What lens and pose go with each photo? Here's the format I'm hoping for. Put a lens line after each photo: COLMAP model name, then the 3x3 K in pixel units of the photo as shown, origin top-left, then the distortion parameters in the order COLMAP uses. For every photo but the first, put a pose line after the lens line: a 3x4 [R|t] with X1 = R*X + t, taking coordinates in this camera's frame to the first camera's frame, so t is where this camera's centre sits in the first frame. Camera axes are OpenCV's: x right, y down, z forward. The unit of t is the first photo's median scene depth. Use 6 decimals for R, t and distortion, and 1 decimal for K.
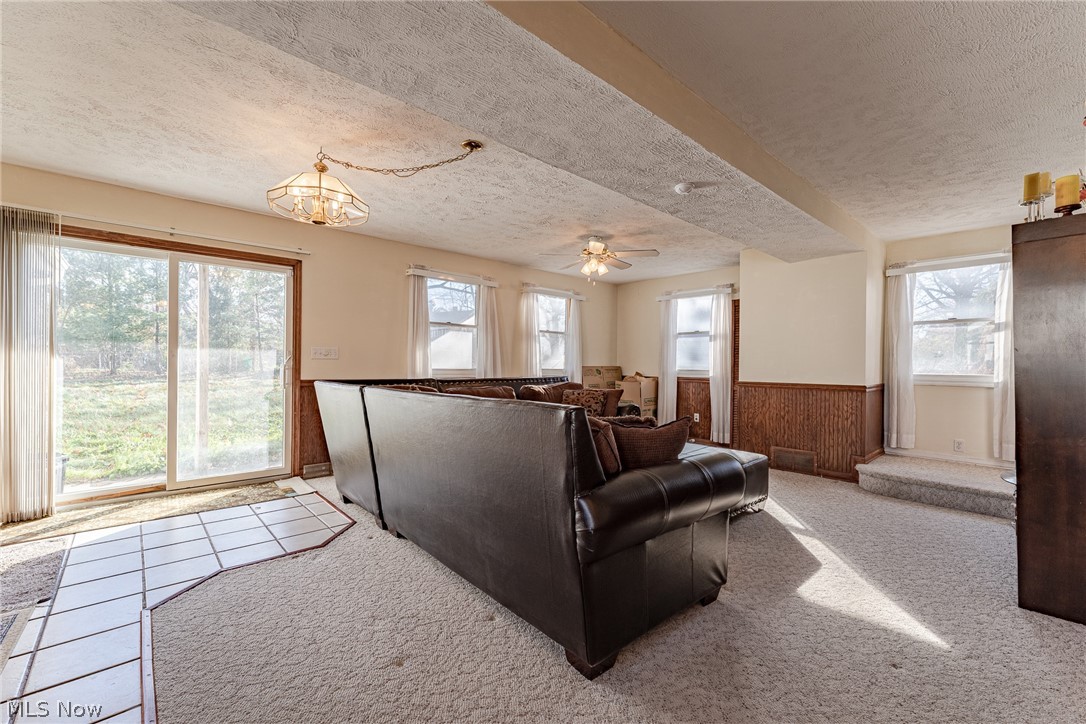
lens RADIAL K [[449.7, 0, 544.0], [0, 449.7, 364.7], [0, 0, 1]] dist [0.001523, 0.000143]
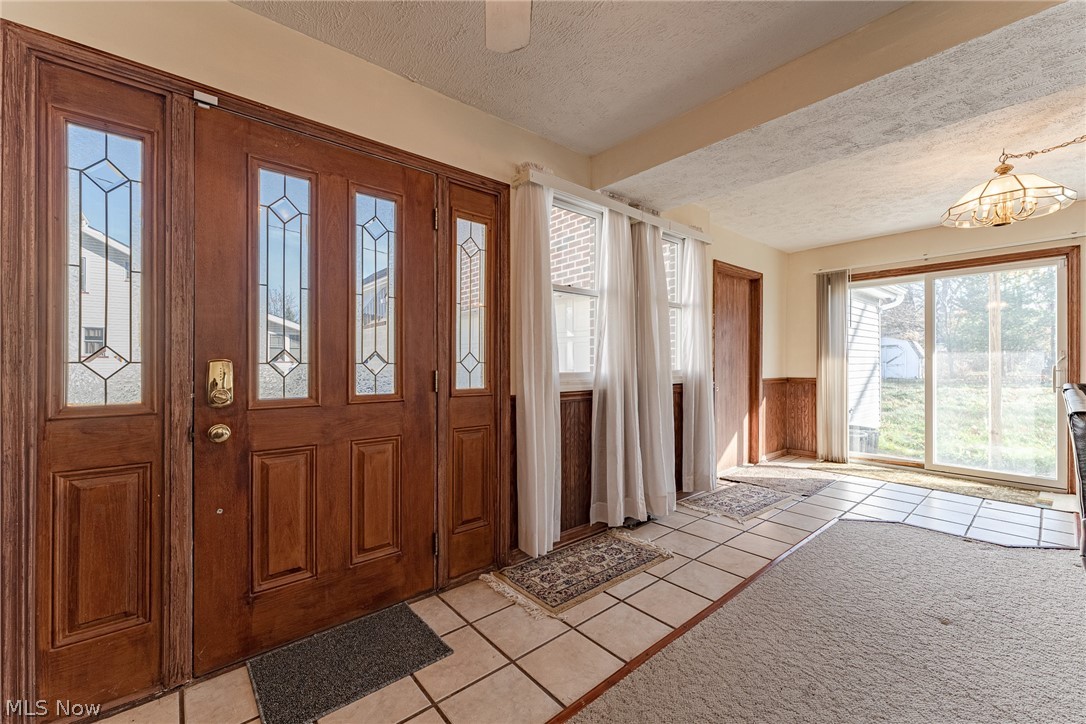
lens RADIAL K [[449.7, 0, 544.0], [0, 449.7, 364.7], [0, 0, 1]] dist [0.001523, 0.000143]
pose [[-0.032704, -0.006561, -0.999444, 0.497460], [-0.001691, 0.999977, -0.006509, 0.006561], [0.999464, 0.001477, -0.032714, 0.006203]]
